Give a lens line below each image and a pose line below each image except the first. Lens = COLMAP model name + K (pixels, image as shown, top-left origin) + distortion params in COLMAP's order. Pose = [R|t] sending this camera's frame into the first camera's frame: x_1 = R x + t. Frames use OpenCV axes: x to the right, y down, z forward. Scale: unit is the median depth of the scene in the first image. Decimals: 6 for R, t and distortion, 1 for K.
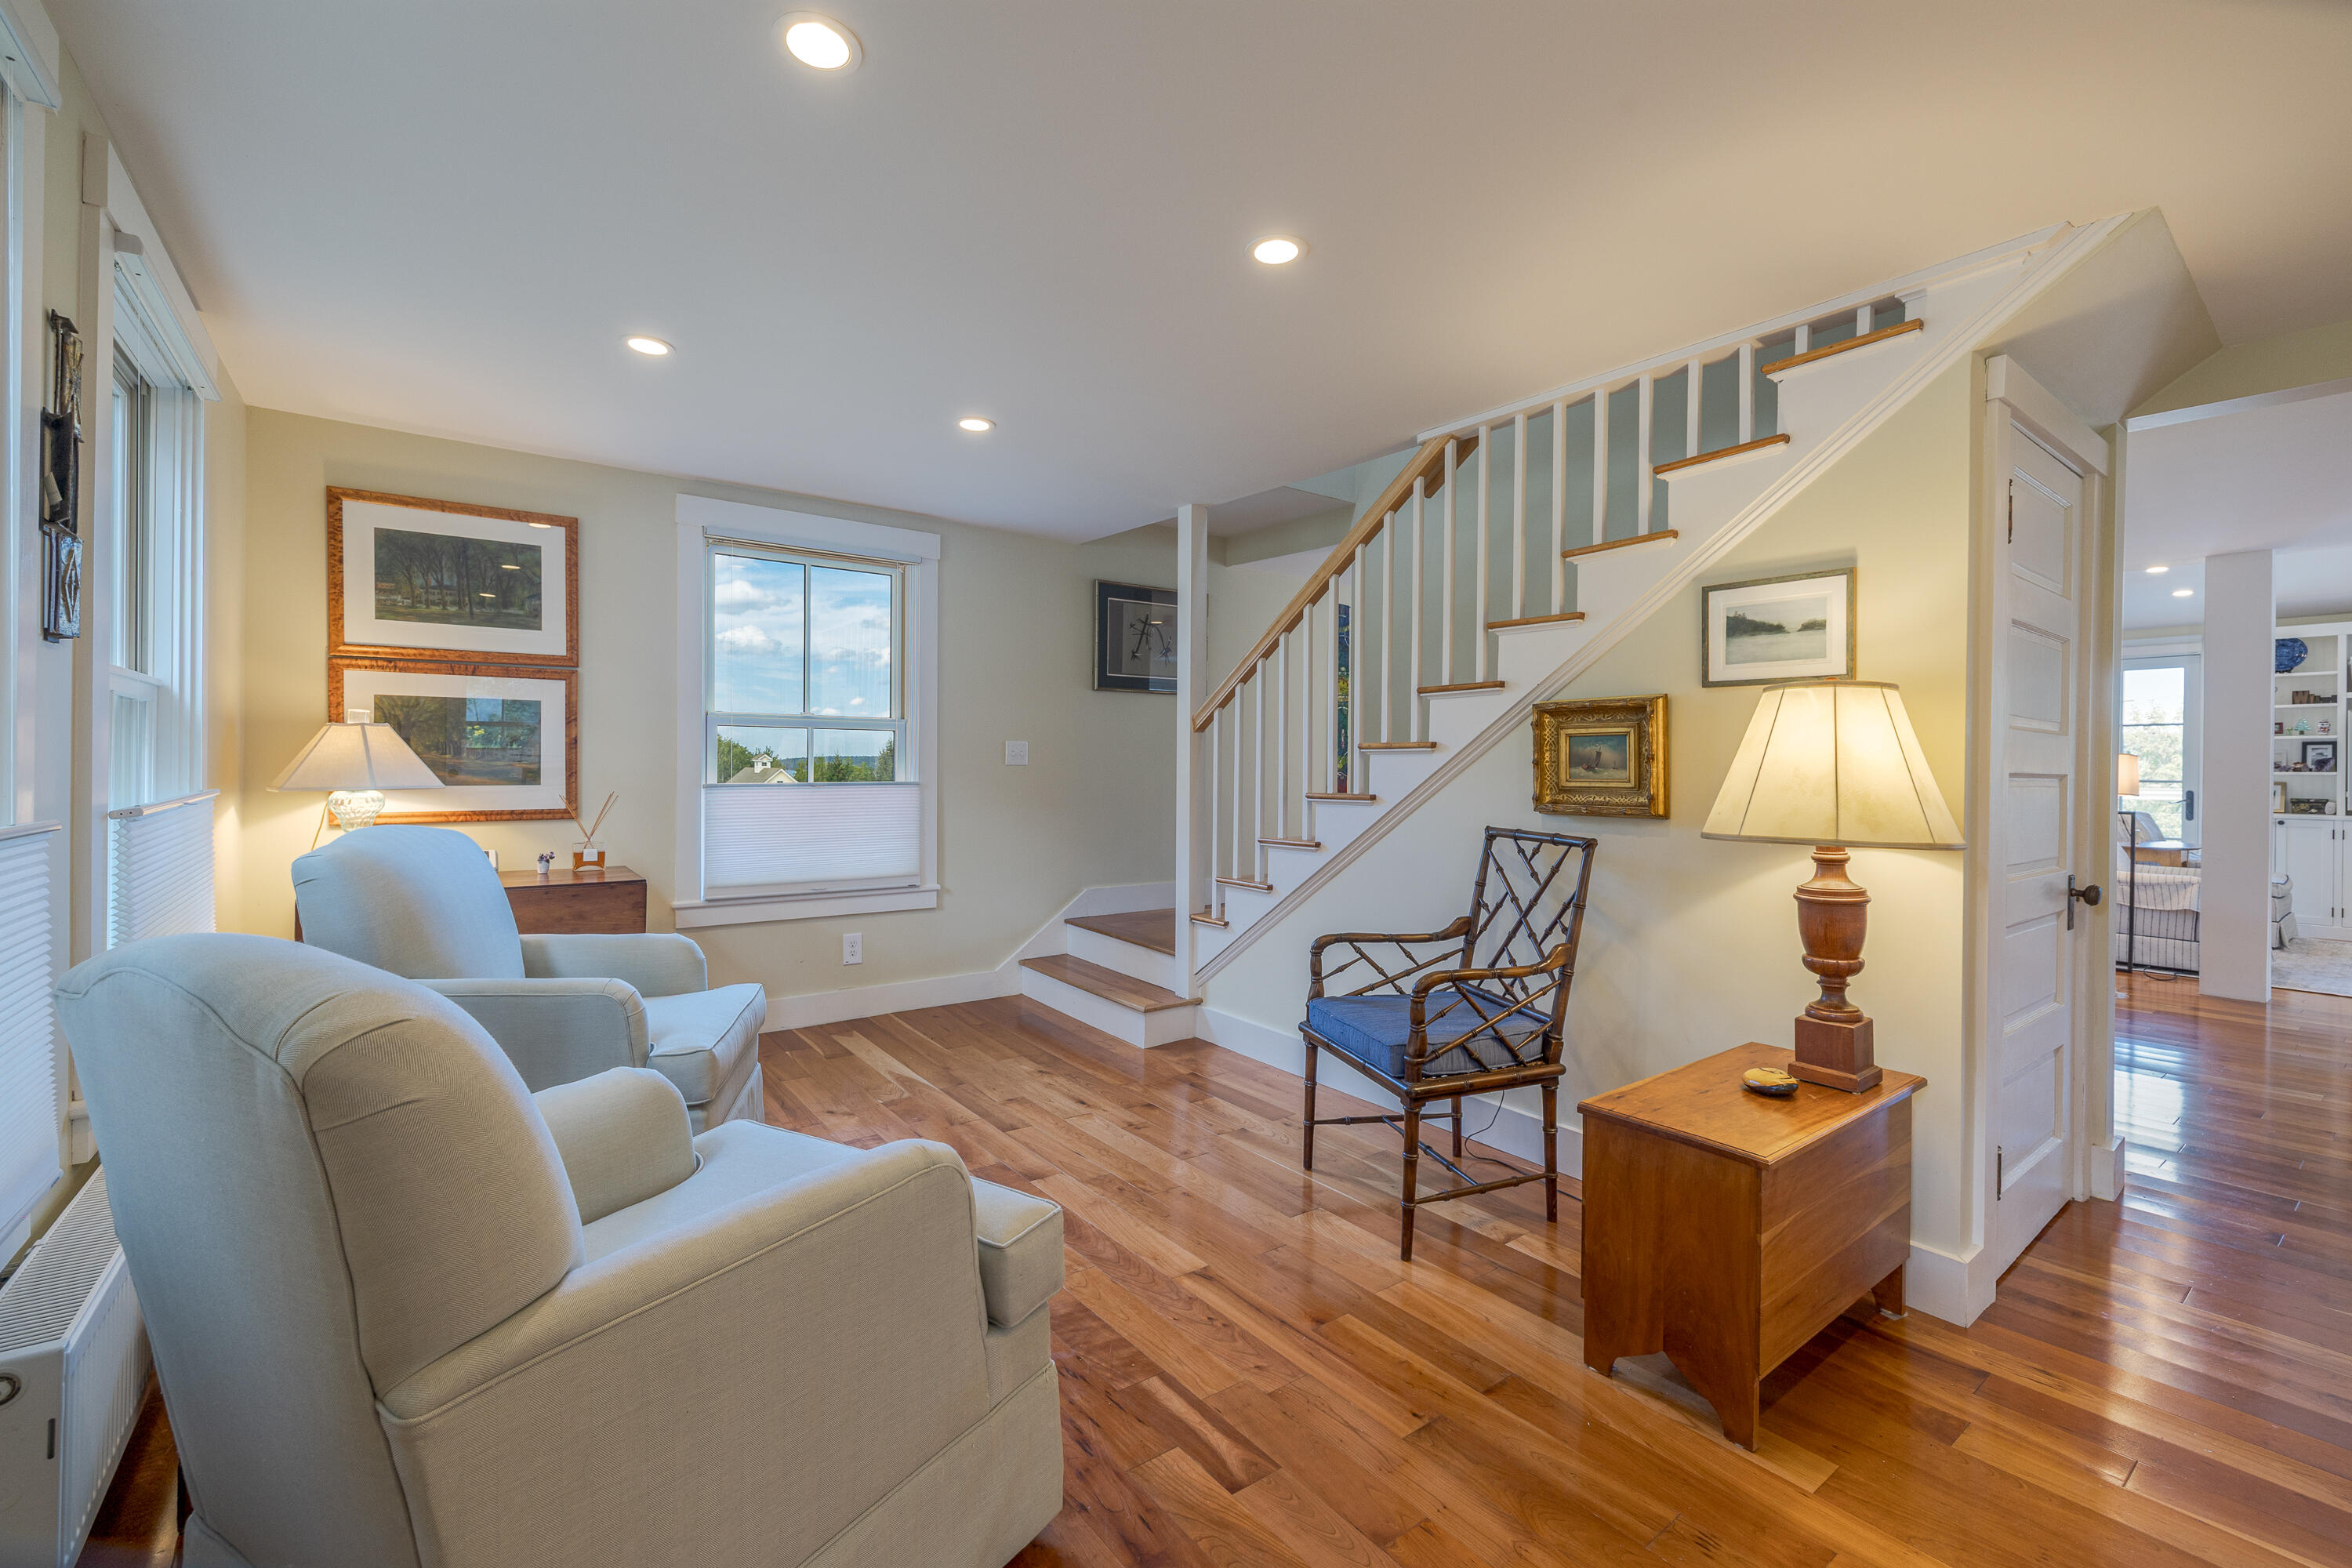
lens RADIAL K [[1003.0, 0, 1179.3], [0, 1003.0, 773.8], [0, 0, 1]] dist [0.000863, 0.000043]
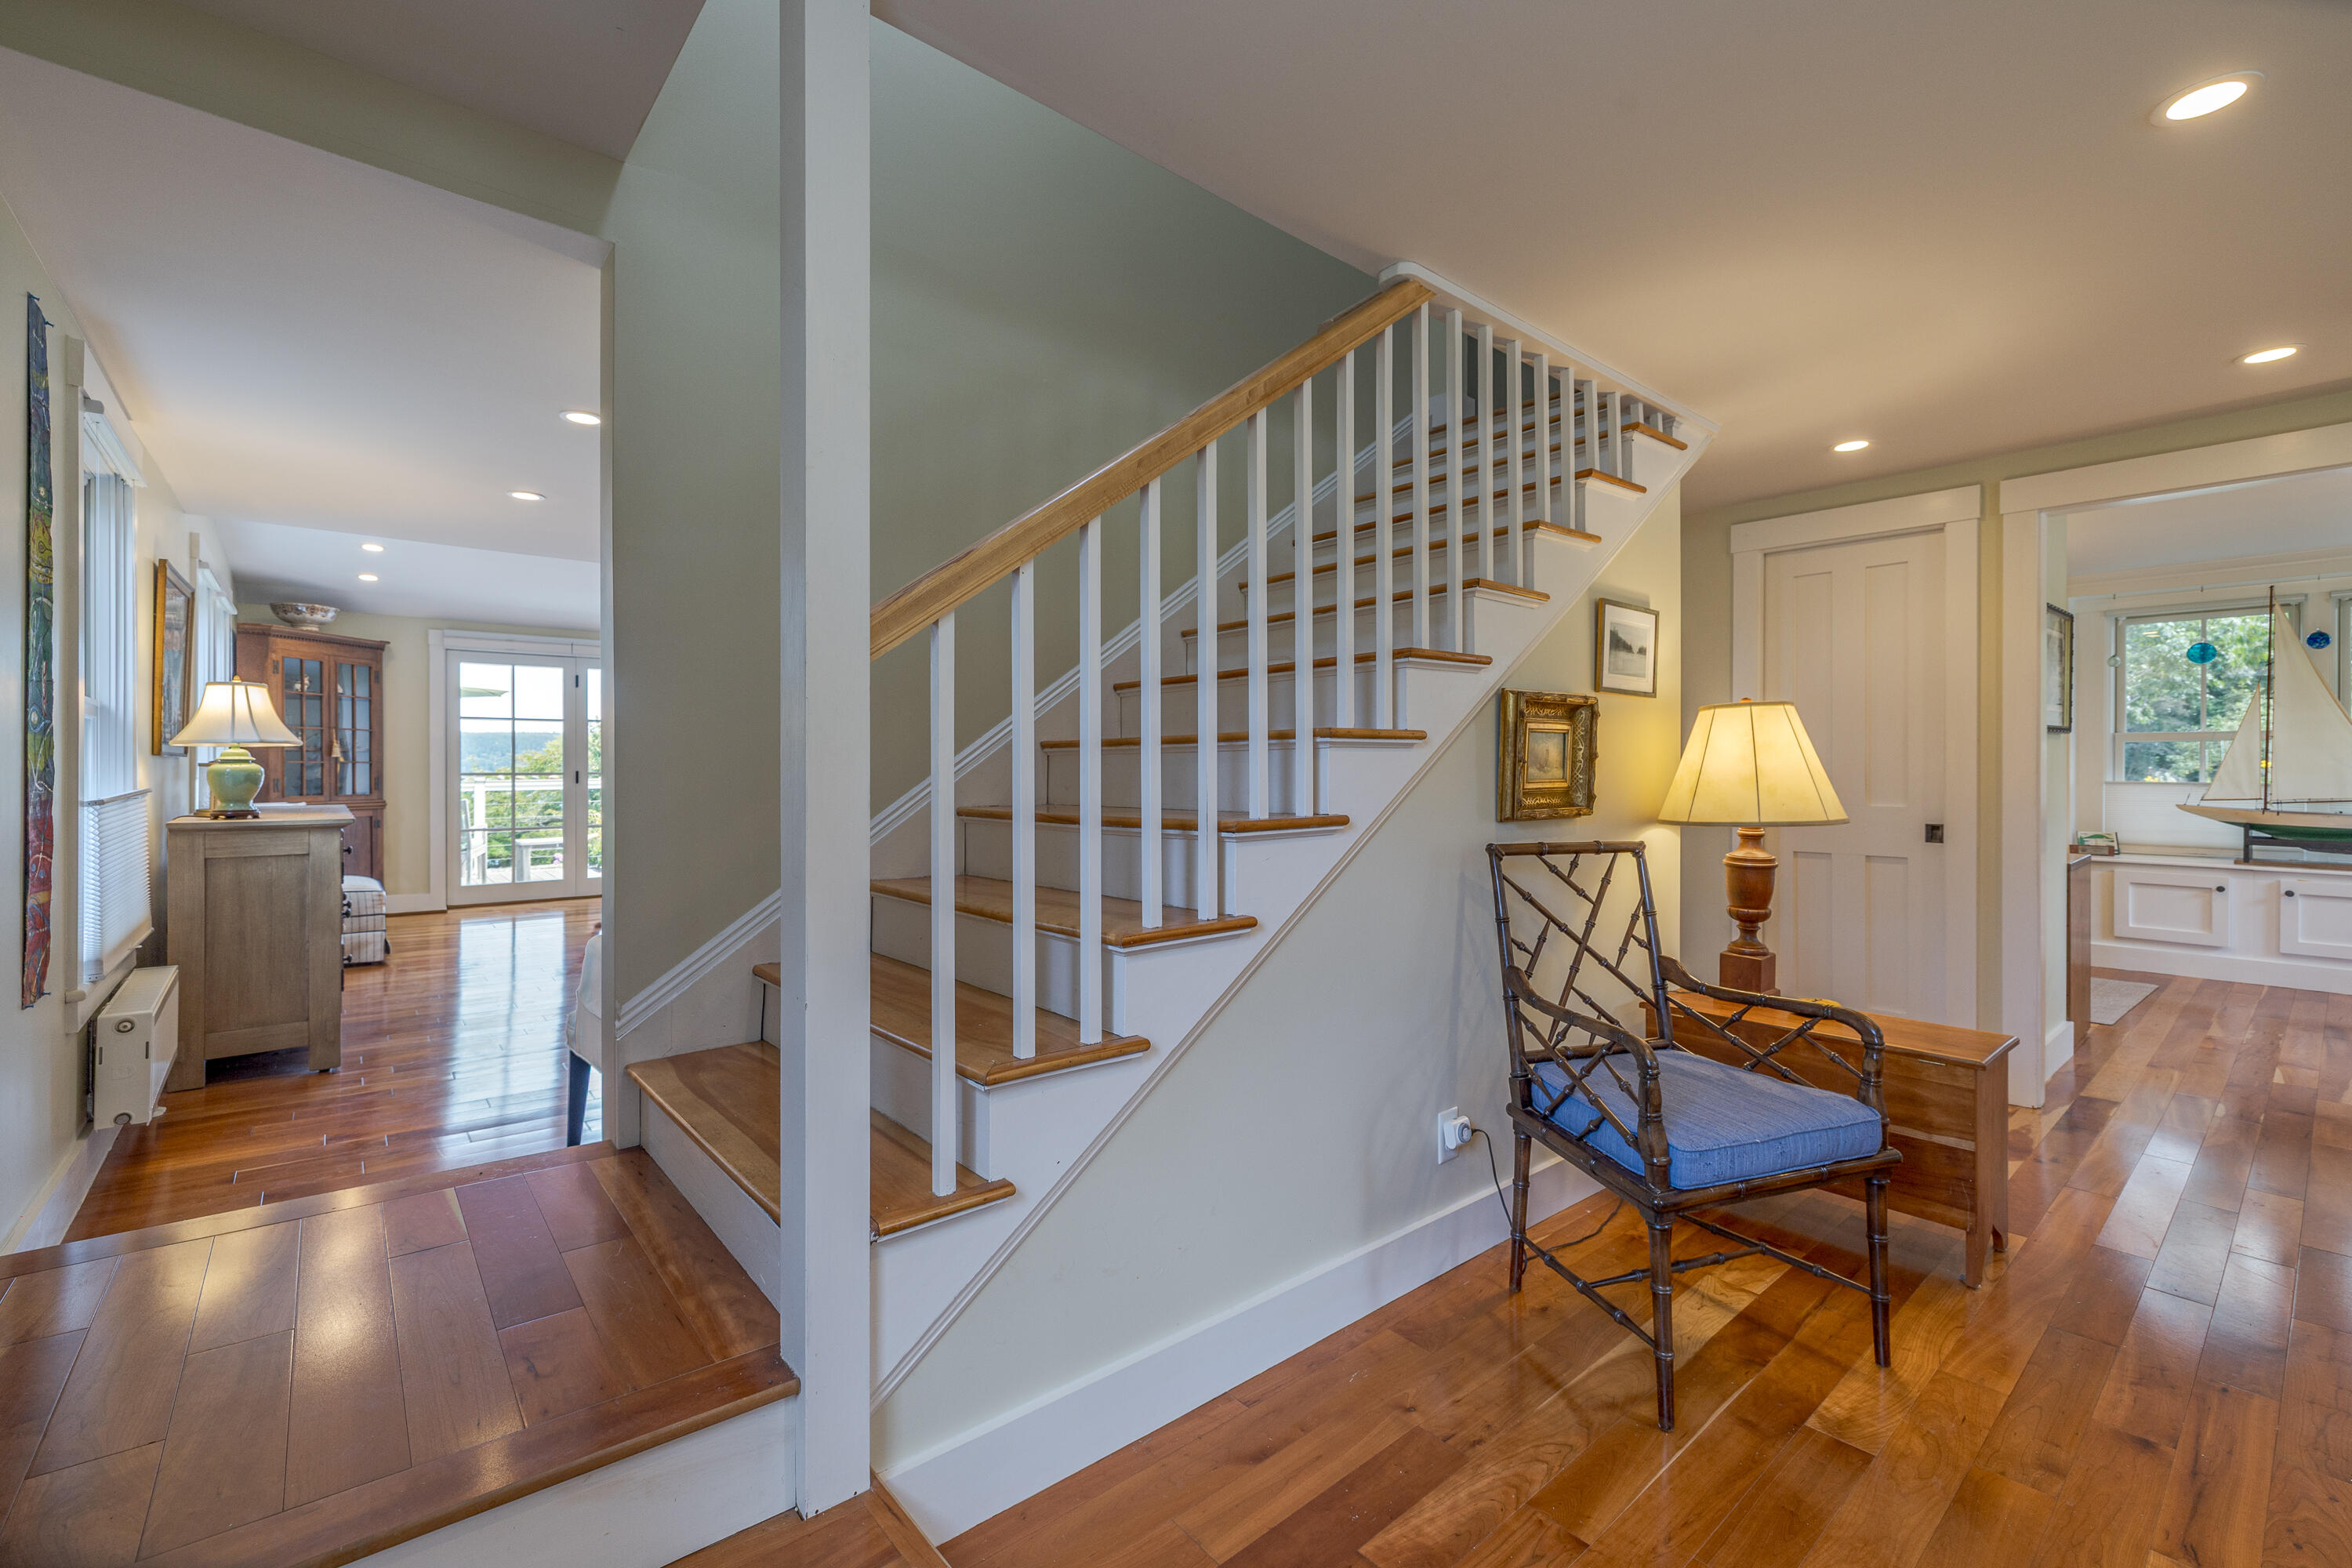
lens RADIAL K [[1003.0, 0, 1175.8], [0, 1003.0, 773.0], [0, 0, 1]] dist [0.000863, 0.000043]
pose [[-0.059870, -0.012707, 0.998125, -0.488379], [0.004463, 0.999906, 0.012997, -0.014297], [-0.998196, 0.005232, -0.059808, 1.425175]]
